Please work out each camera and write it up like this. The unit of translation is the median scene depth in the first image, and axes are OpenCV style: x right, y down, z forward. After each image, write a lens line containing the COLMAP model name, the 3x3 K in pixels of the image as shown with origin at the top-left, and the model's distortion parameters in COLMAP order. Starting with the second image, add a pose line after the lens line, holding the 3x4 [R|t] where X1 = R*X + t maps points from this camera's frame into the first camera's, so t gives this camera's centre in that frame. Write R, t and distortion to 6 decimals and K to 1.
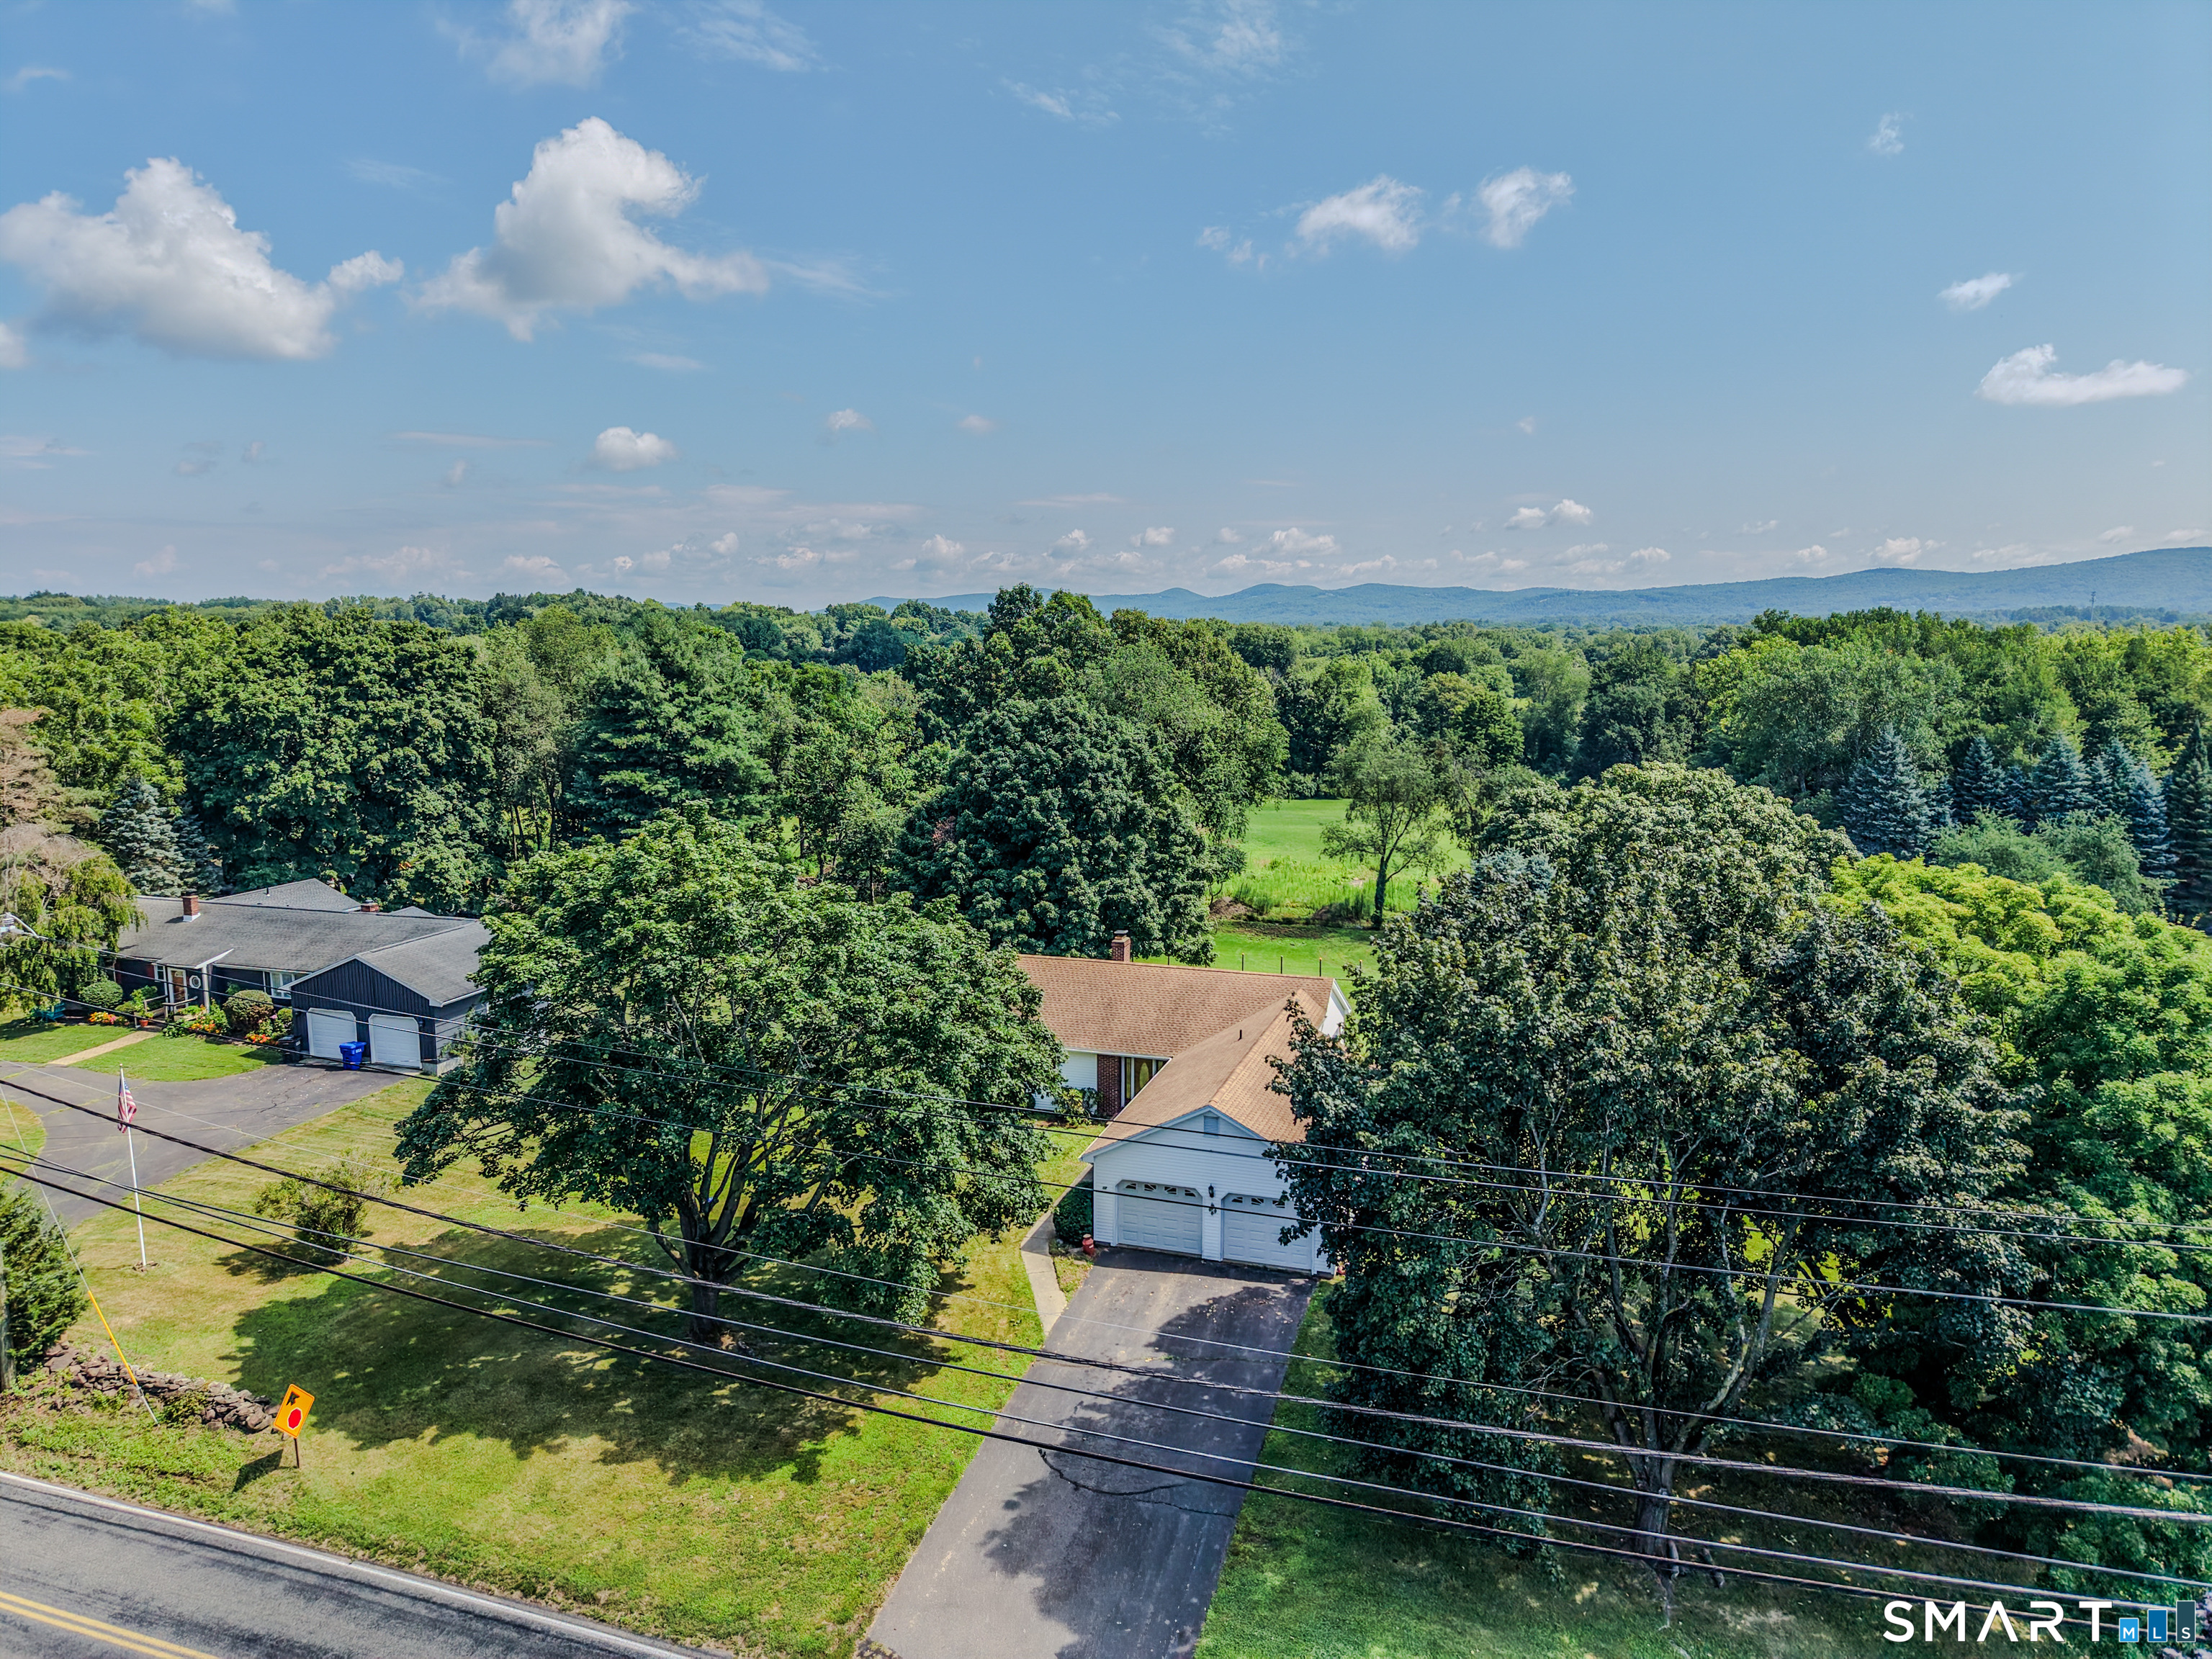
lens RADIAL K [[1470.7, 0, 1106.0], [0, 1470.7, 829.5], [0, 0, 1]] dist [0.036123, -0.035849]
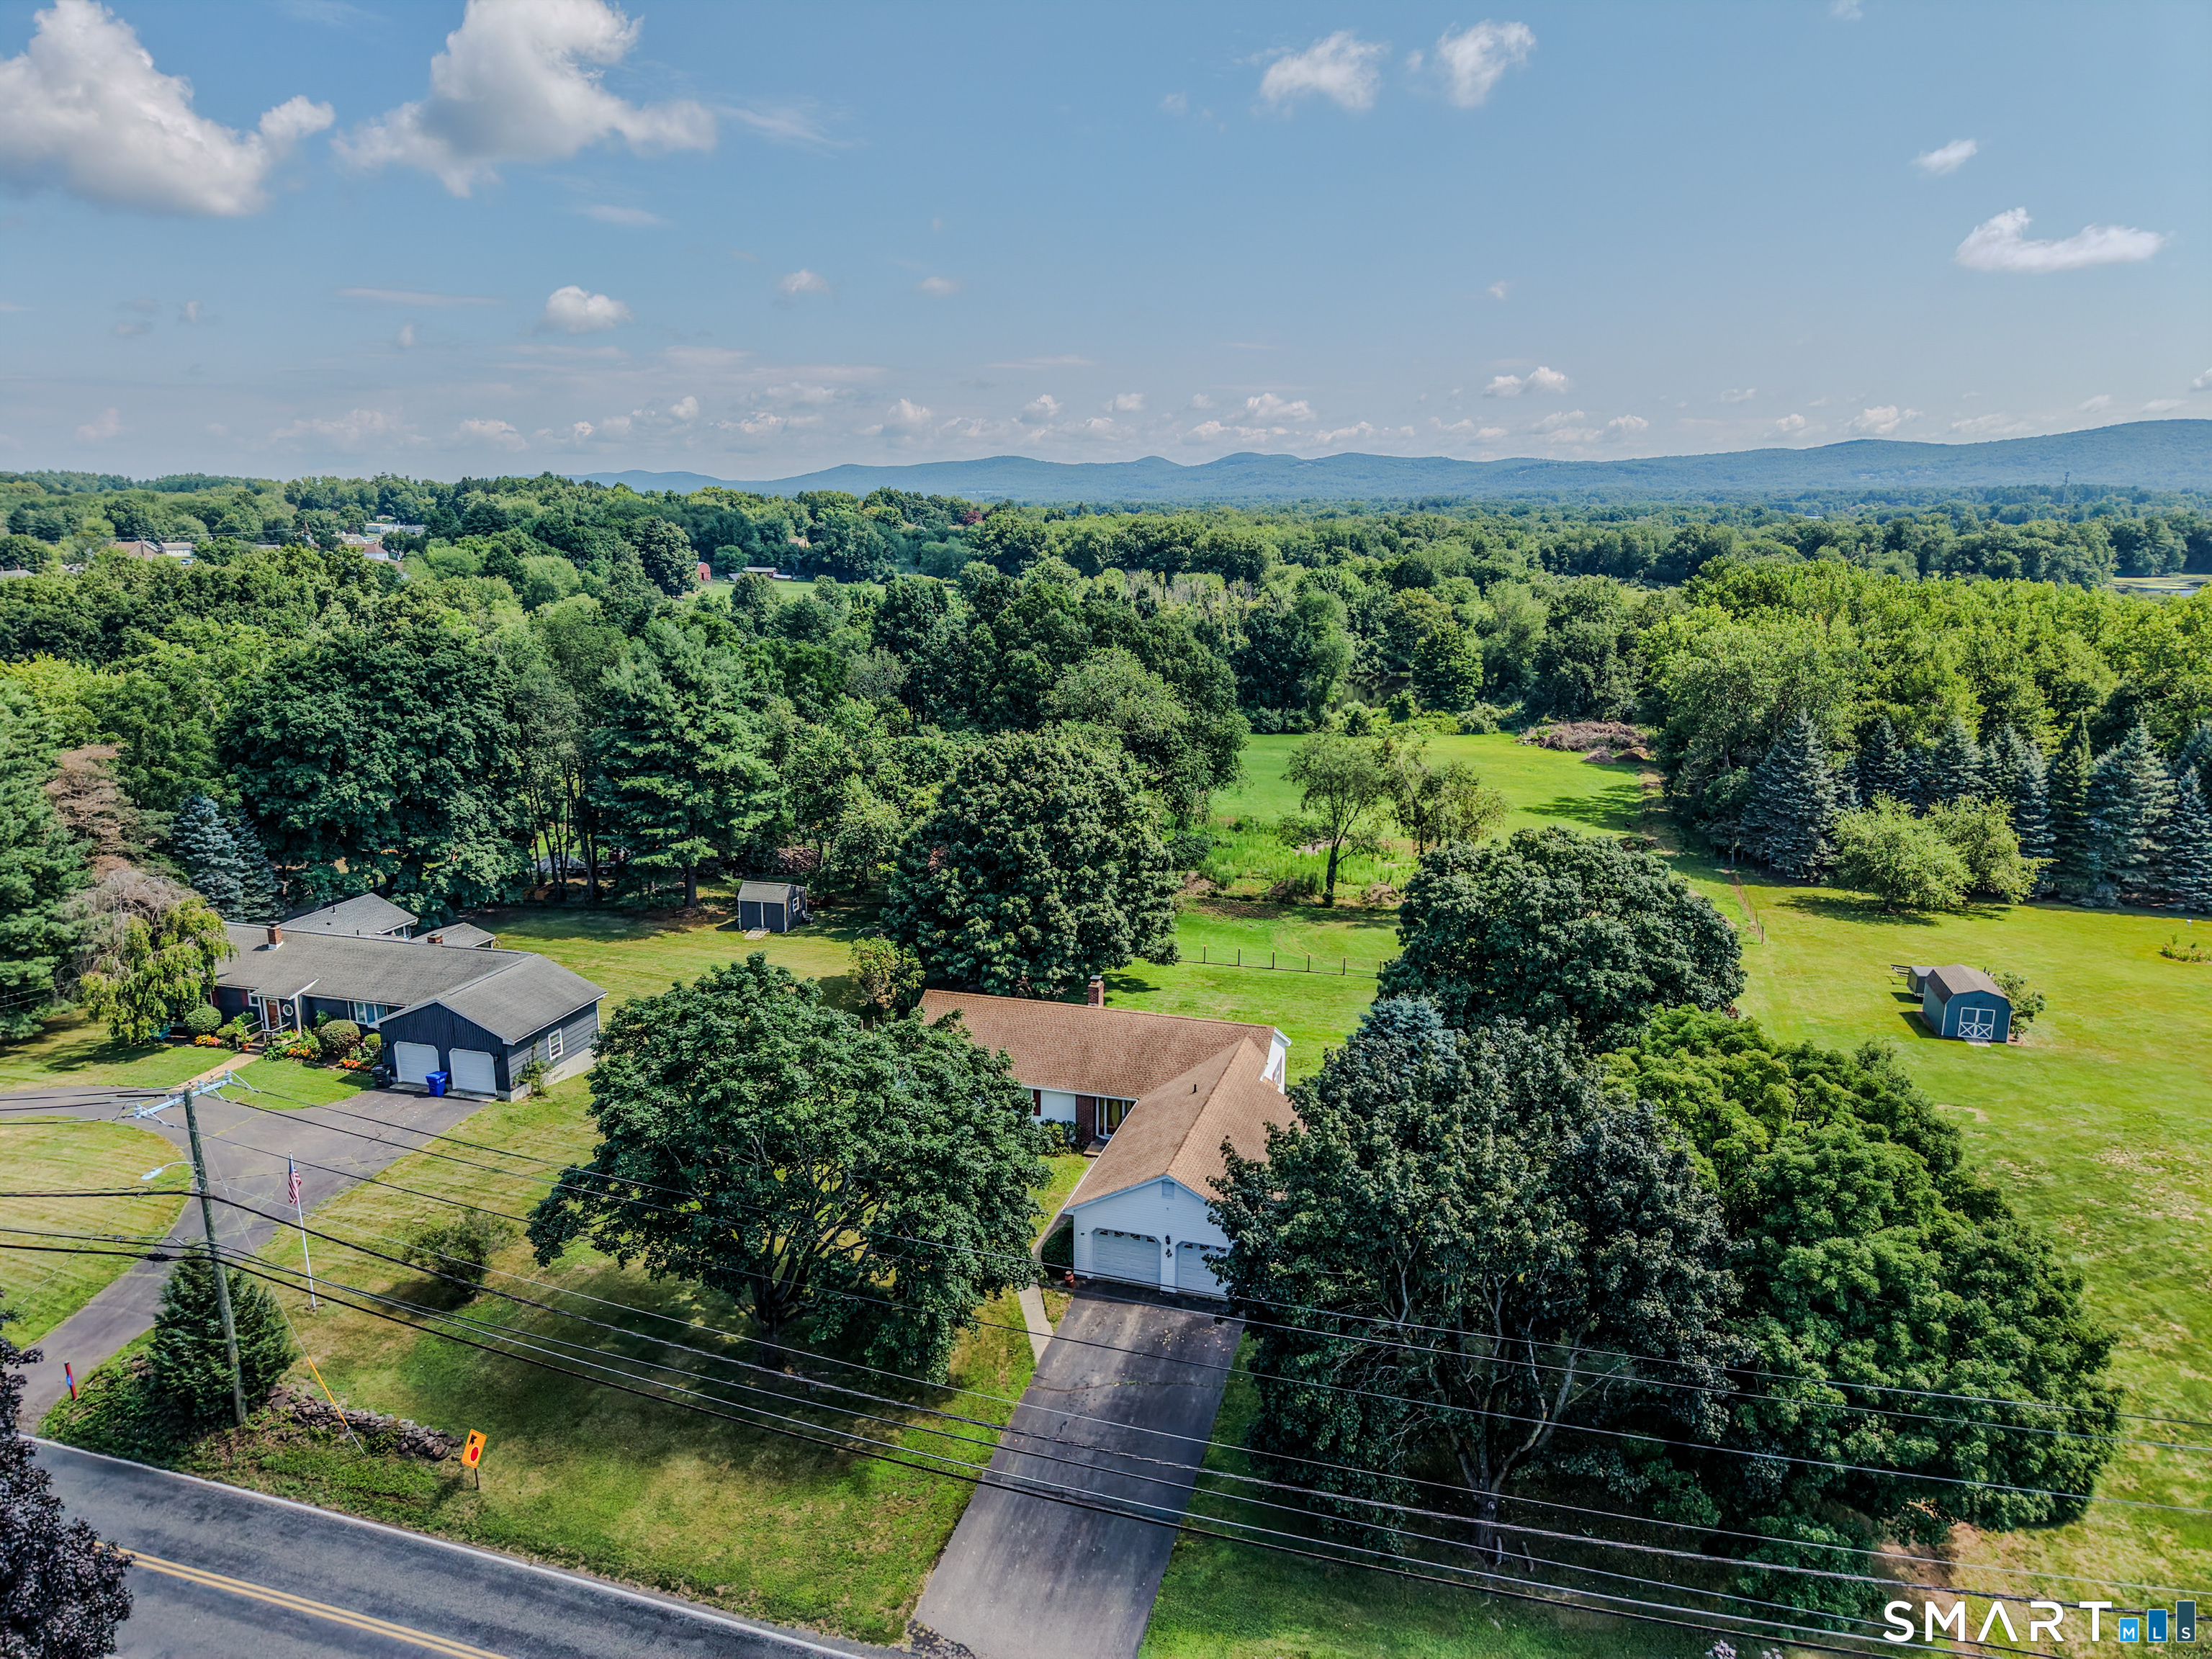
lens RADIAL K [[1470.7, 0, 1106.0], [0, 1470.7, 829.5], [0, 0, 1]] dist [0.036123, -0.035849]
pose [[0.999852, -0.001021, 0.017188, -0.001314], [-0.000457, 0.996315, 0.085770, -0.119527], [-0.017212, -0.085766, 0.996167, -0.124513]]
